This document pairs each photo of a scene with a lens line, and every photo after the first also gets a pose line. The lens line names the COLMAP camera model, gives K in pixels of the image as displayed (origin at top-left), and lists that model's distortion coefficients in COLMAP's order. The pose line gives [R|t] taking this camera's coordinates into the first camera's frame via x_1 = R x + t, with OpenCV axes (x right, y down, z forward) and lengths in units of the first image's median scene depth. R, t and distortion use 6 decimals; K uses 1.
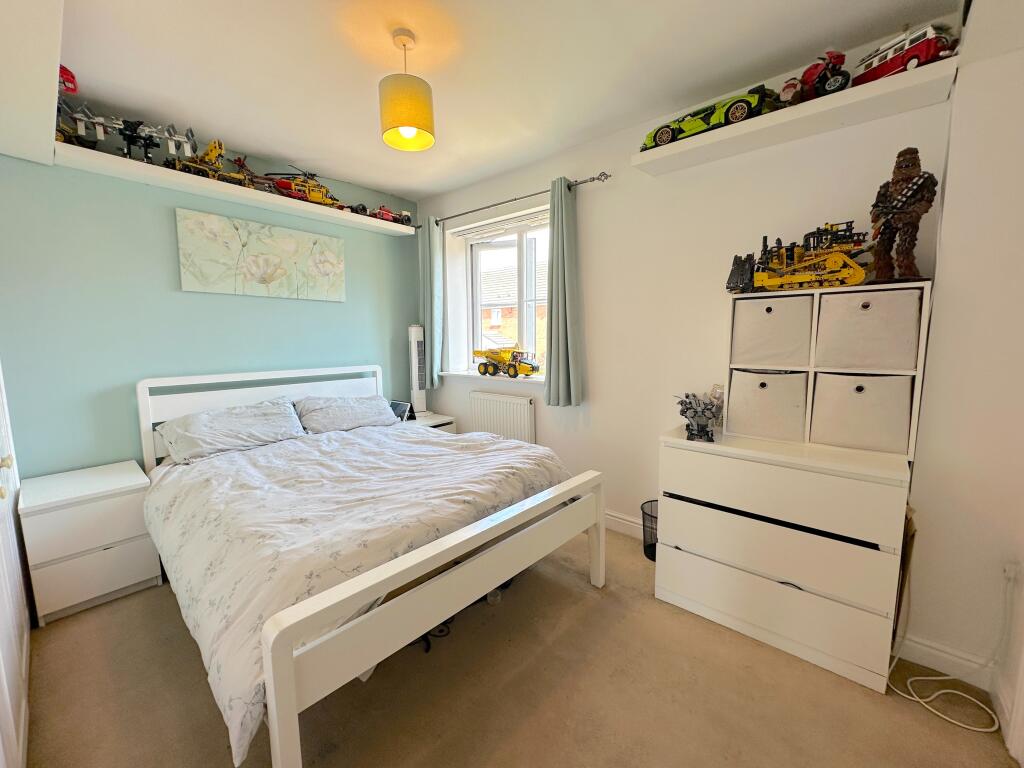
lens RADIAL K [[411.0, 0, 511.1], [0, 411.0, 383.1], [0, 0, 1]] dist [0.000470, -0.000245]
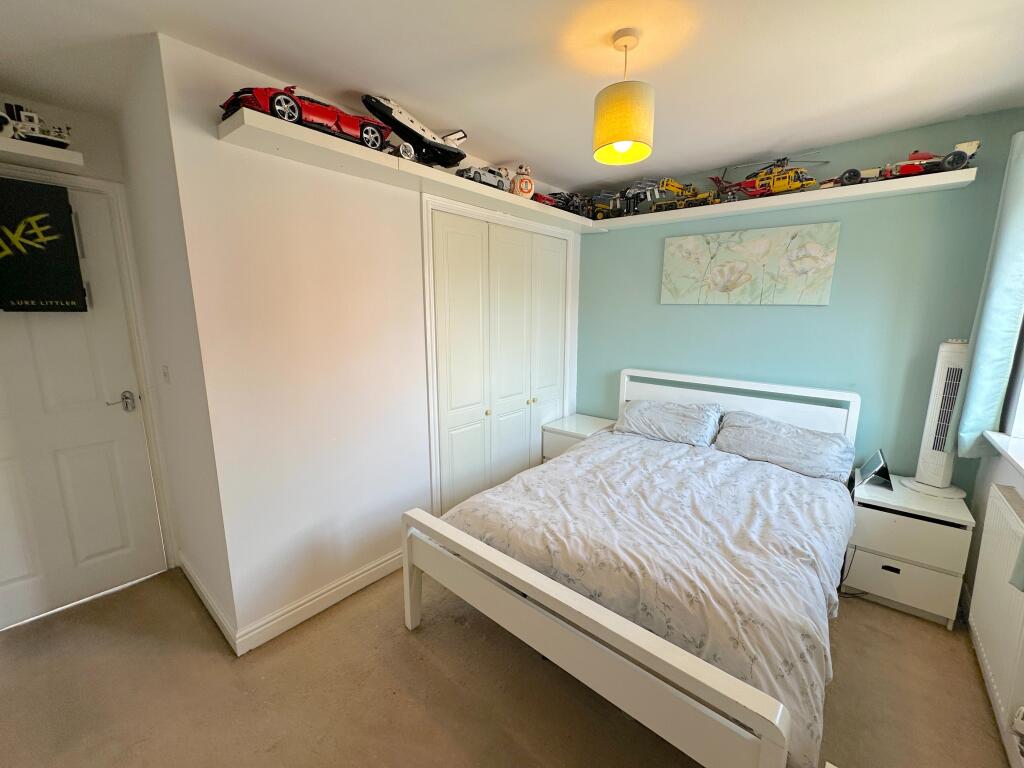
lens RADIAL K [[411.0, 0, 511.0], [0, 411.0, 382.0], [0, 0, 1]] dist [0.000470, -0.000245]
pose [[0.015406, 0.179694, -0.983602, 0.448891], [-0.121863, 0.976723, 0.176528, -0.146766], [0.992427, 0.117145, 0.036945, 0.487716]]
